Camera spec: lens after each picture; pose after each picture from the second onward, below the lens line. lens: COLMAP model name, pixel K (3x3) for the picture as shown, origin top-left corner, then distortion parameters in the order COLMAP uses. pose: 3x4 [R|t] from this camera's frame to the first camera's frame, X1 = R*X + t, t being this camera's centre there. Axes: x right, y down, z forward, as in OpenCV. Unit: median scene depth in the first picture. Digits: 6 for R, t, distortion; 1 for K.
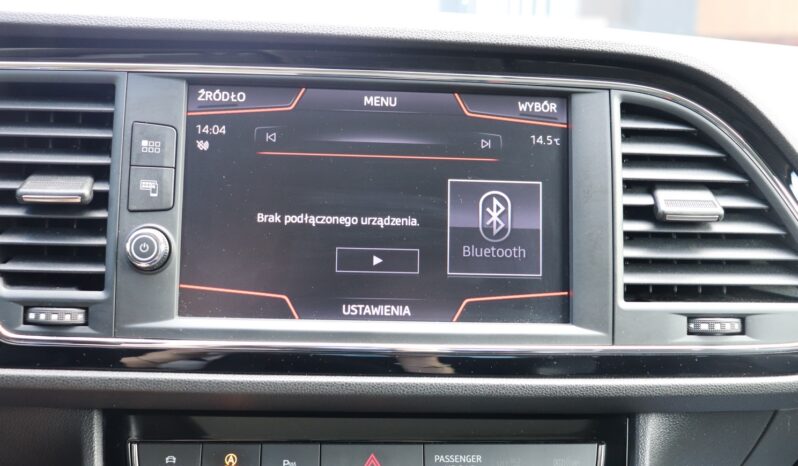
lens RADIAL K [[855.1, 0, 392.7], [0, 855.1, 229.3], [0, 0, 1]] dist [-0.102925, 0.191081]
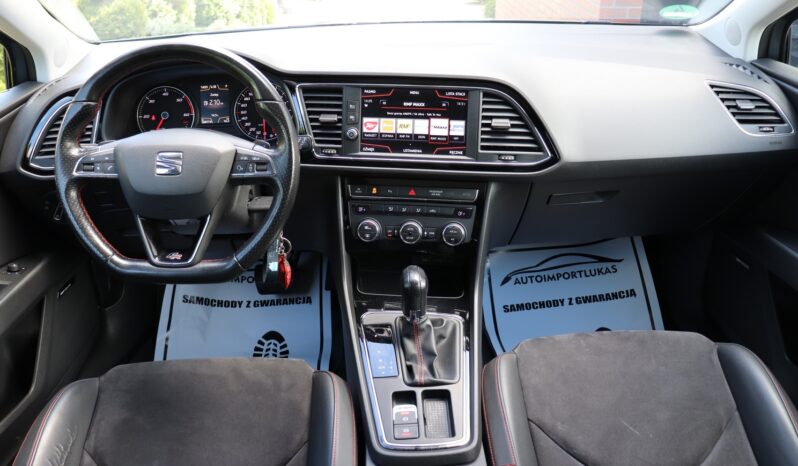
lens RADIAL K [[657.9, 0, 392.2], [0, 657.9, 229.3], [0, 0, 1]] dist [-0.181658, 0.155501]
pose [[0.981208, 0.044770, -0.187685, 0.439692], [0.006808, 0.964070, 0.265560, -0.330464], [0.192831, -0.261848, 0.945649, -1.780262]]
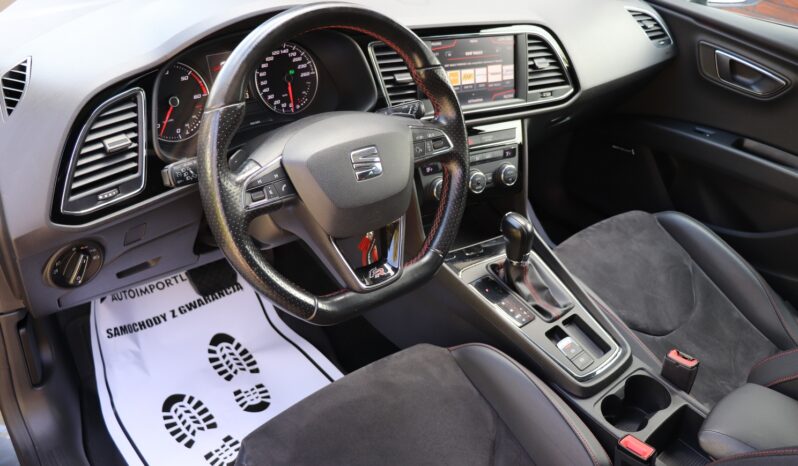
lens RADIAL K [[657.9, 0, 392.2], [0, 657.9, 229.3], [0, 0, 1]] dist [-0.181658, 0.155501]
pose [[0.883579, -0.207433, 0.419833, -1.601322], [0.022771, 0.914510, 0.403922, -0.530211], [-0.467728, -0.347337, 0.812765, -1.275004]]
